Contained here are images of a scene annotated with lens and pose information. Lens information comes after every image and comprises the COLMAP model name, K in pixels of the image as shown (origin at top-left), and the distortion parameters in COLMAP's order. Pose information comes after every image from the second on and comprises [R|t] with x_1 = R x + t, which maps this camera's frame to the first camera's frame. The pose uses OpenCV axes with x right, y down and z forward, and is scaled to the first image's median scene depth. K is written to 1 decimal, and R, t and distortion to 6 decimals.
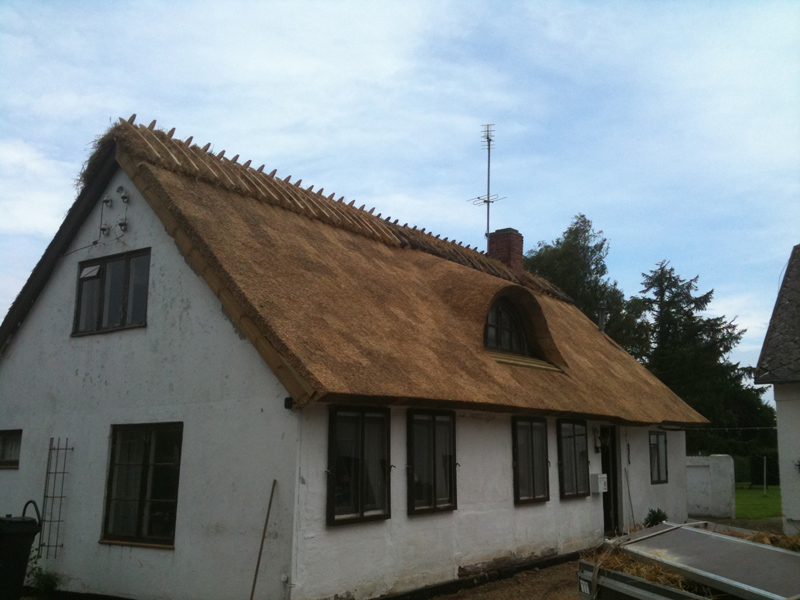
lens RADIAL K [[842.9, 0, 386.1], [0, 842.9, 336.2], [0, 0, 1]] dist [0.167653, -0.338633]
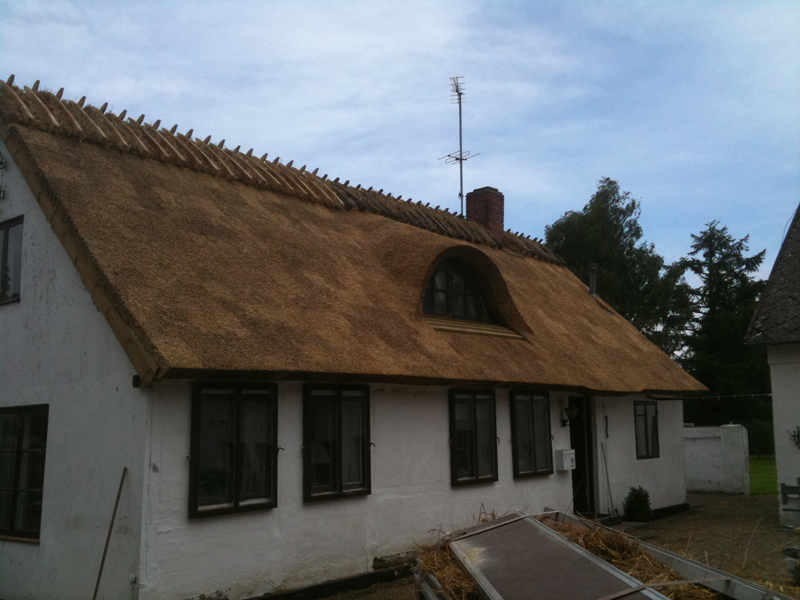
lens RADIAL K [[853.6, 0, 400.0], [0, 853.6, 300.0], [0, 0, 1]] dist [0.159755, -0.380517]
pose [[0.997271, -0.030919, -0.067041, 0.159028], [0.030074, 0.999455, -0.013576, 0.010165], [0.067424, 0.011523, 0.997658, 0.078648]]
